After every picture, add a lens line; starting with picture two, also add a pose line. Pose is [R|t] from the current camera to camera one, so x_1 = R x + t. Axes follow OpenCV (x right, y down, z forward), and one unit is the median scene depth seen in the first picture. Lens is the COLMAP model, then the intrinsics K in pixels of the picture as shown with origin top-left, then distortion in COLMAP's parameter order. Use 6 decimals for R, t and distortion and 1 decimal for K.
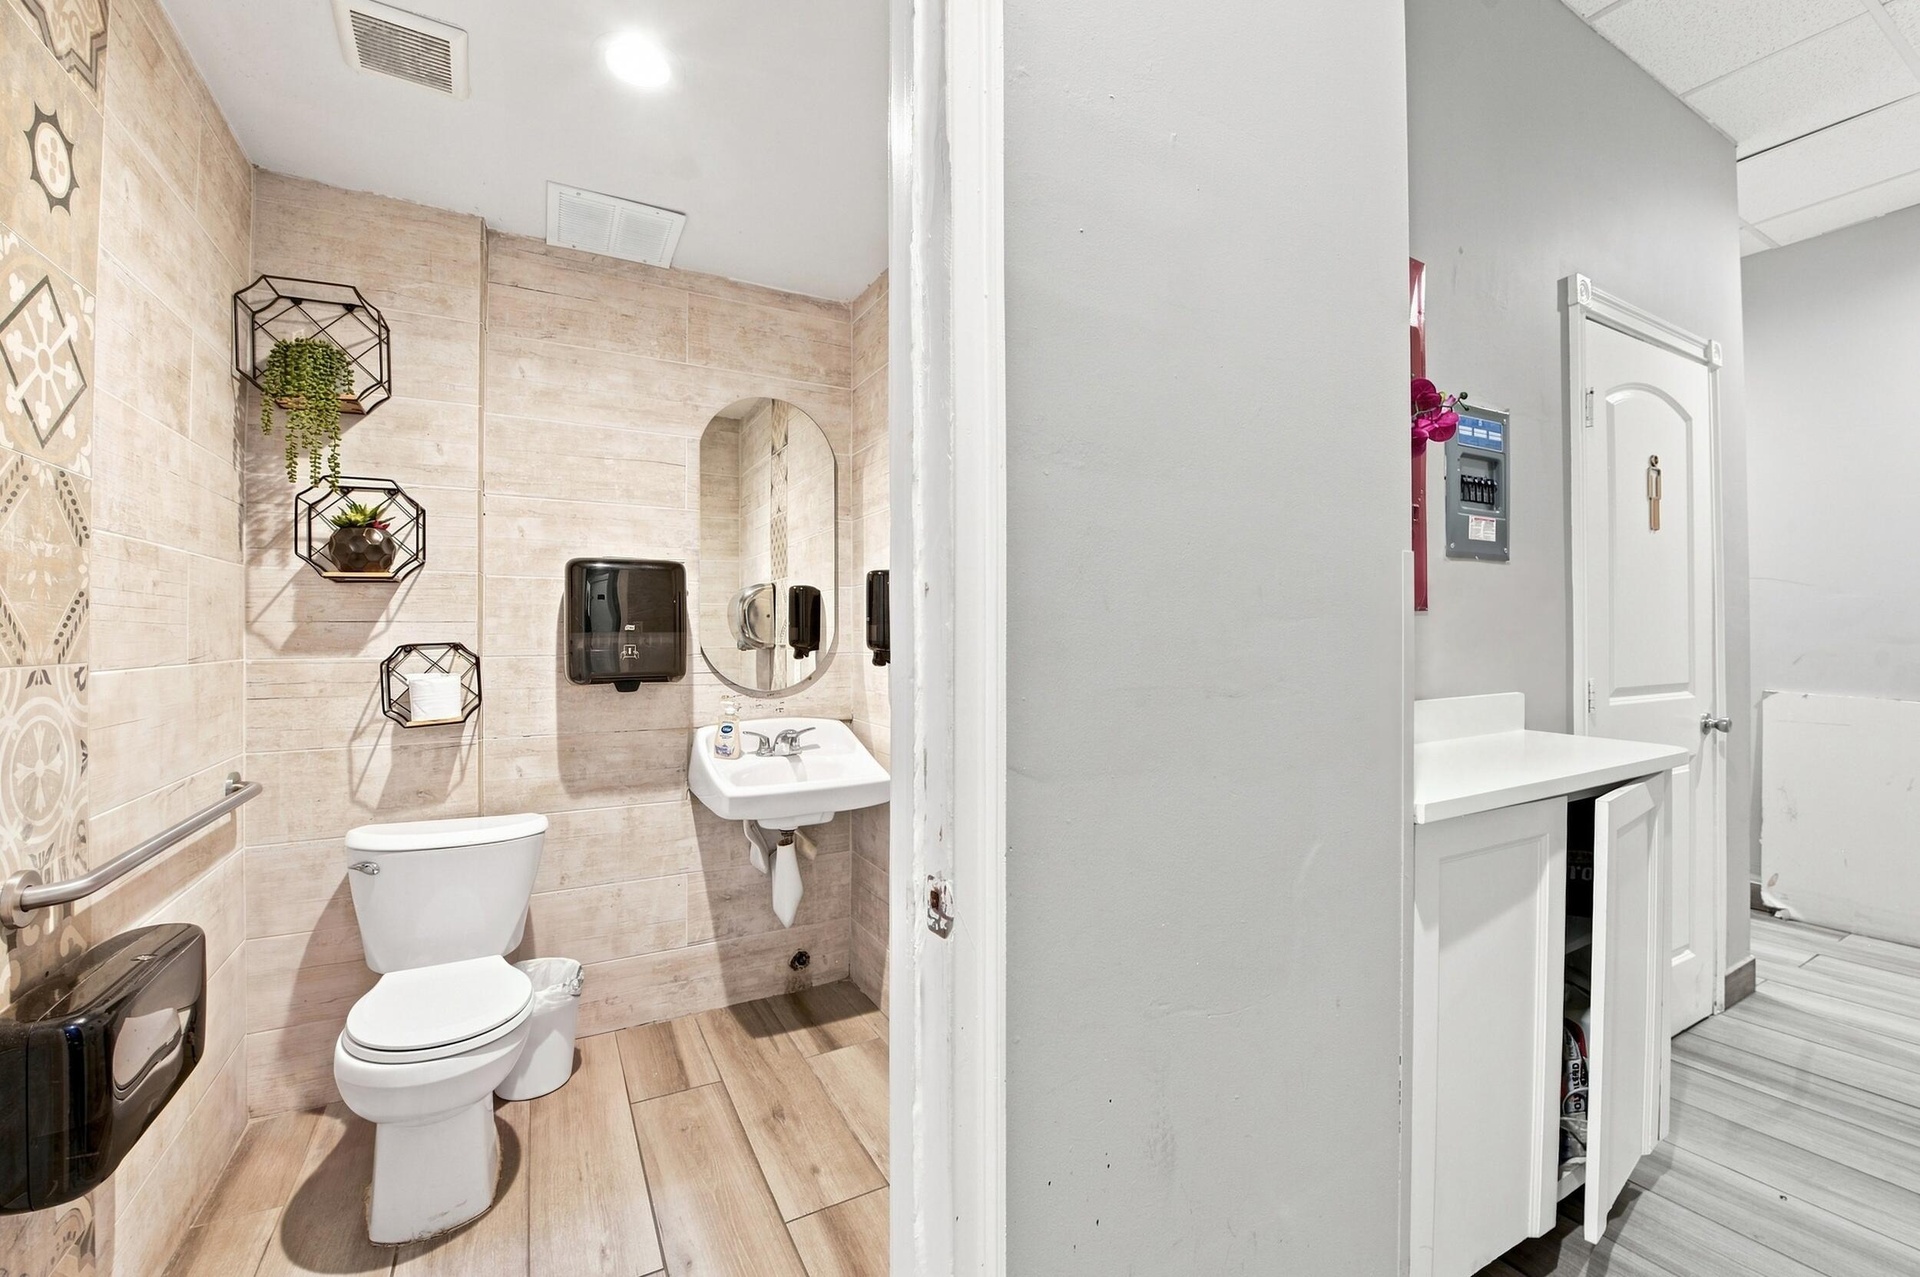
lens RADIAL K [[778.4, 0, 953.2], [0, 778.4, 644.8], [0, 0, 1]] dist [-0.025012, -0.000443]
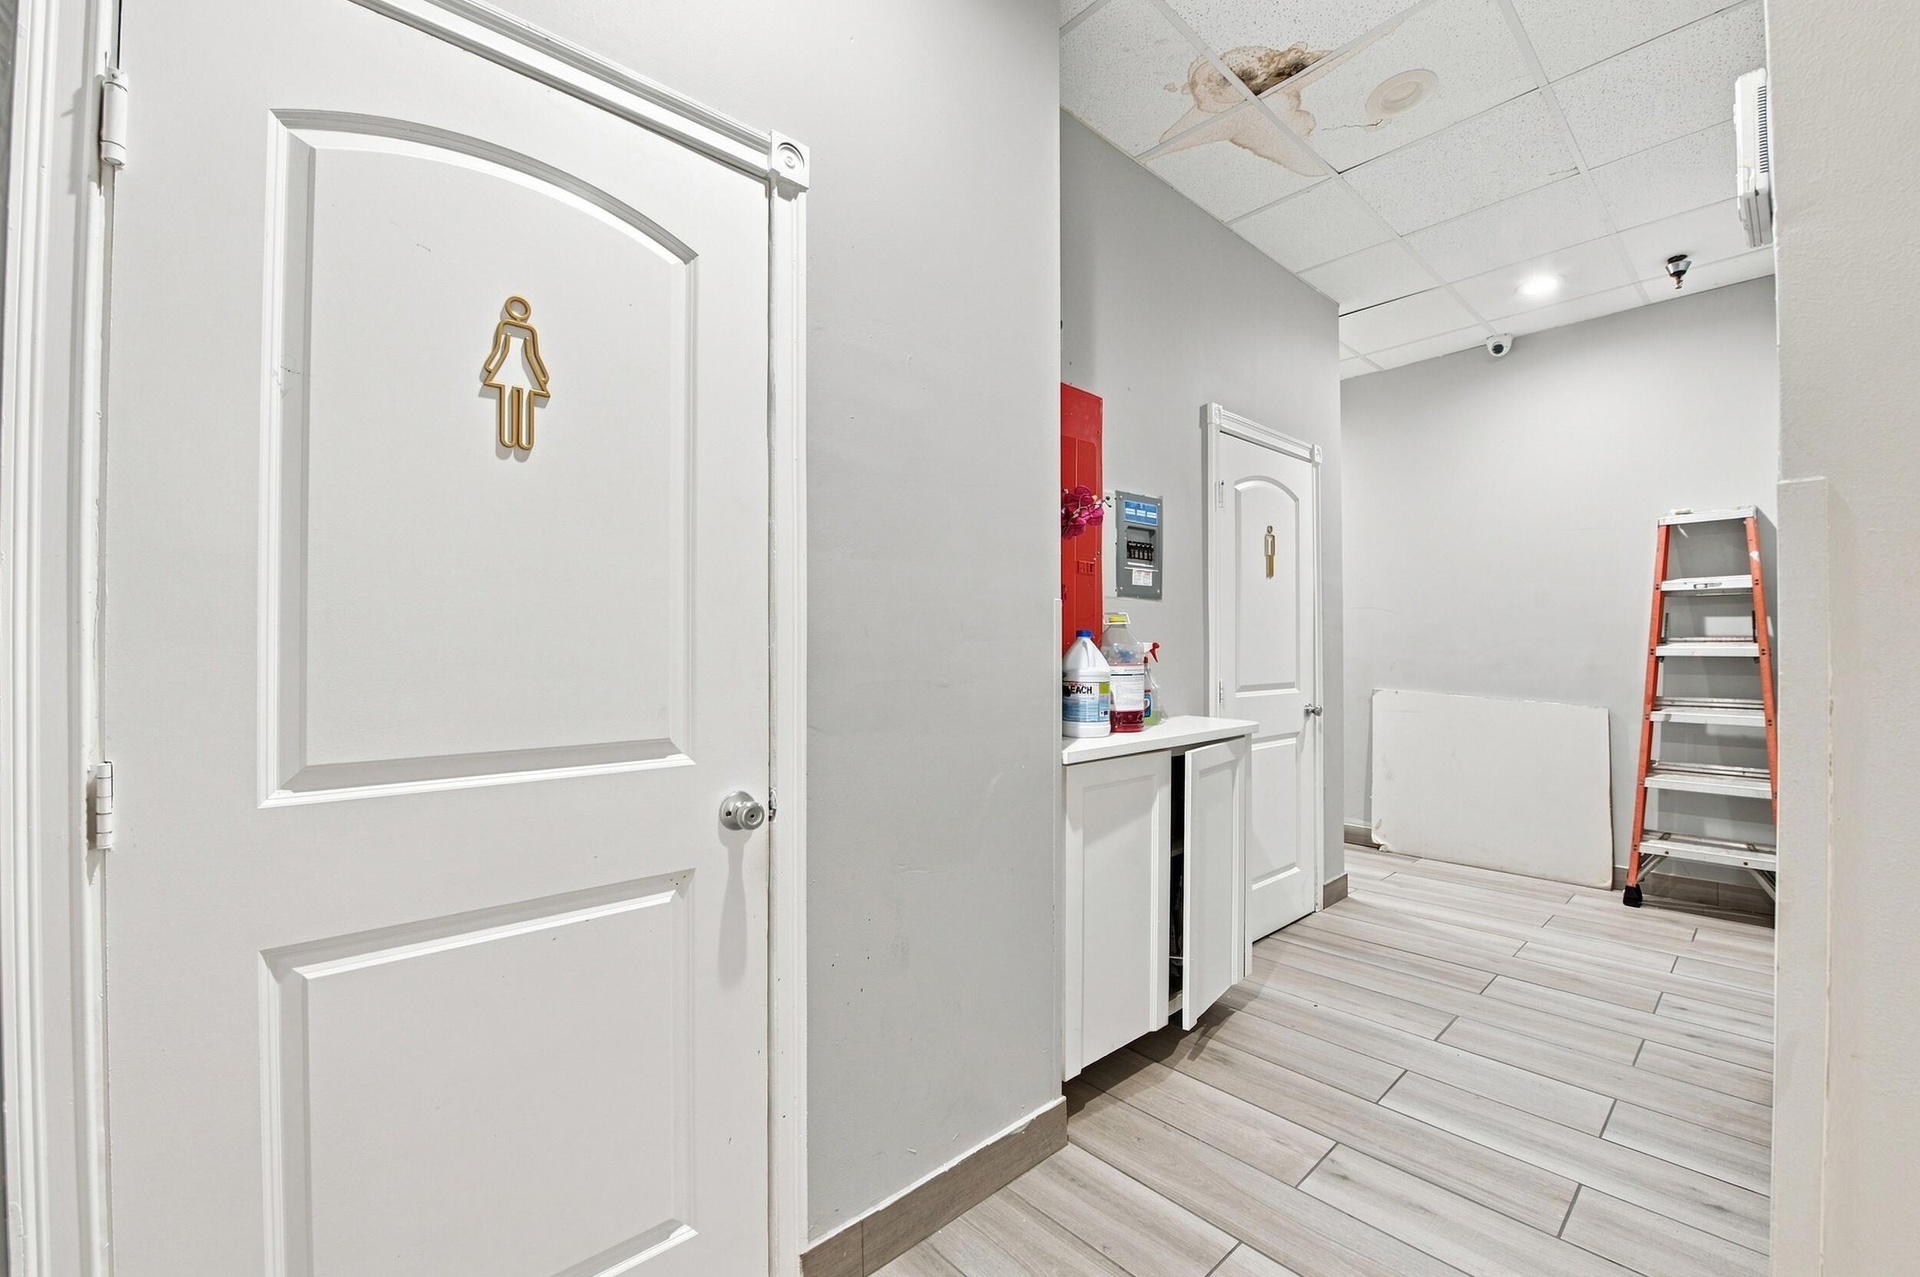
lens RADIAL K [[778.4, 0, 953.2], [0, 778.4, 644.8], [0, 0, 1]] dist [-0.025012, -0.000443]
pose [[0.974163, 0.002367, 0.225834, -0.003199], [0.001165, 0.999879, -0.015506, 0.001406], [-0.225844, 0.015368, 0.974042, -0.339284]]
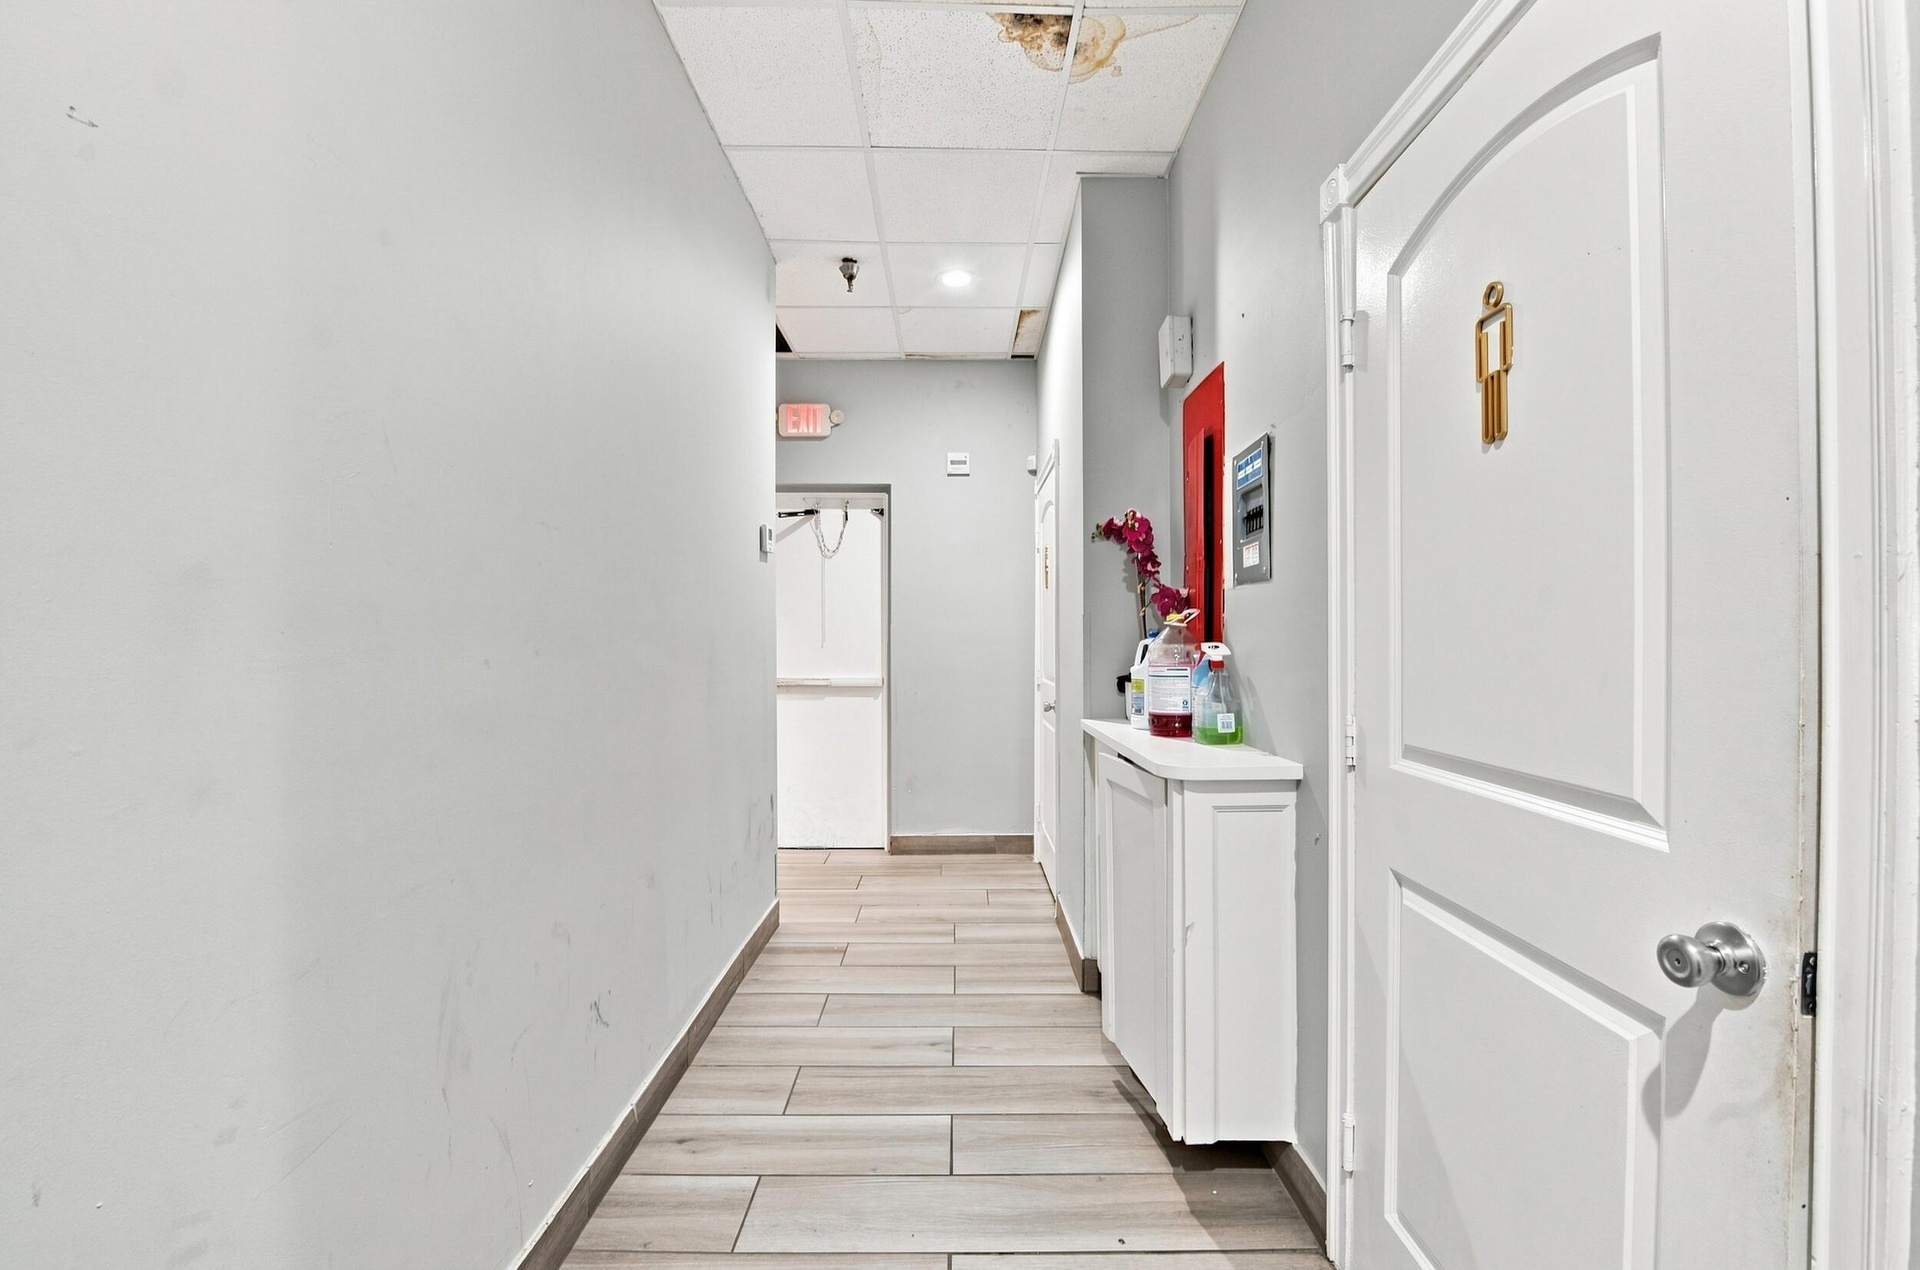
lens RADIAL K [[778.4, 0, 953.2], [0, 778.4, 641.3], [0, 0, 1]] dist [-0.025012, -0.000443]
pose [[-0.485728, 0.007050, -0.874082, 1.702097], [-0.003607, 0.999943, 0.010069, -0.034360], [0.874103, 0.008044, -0.485675, 1.062585]]
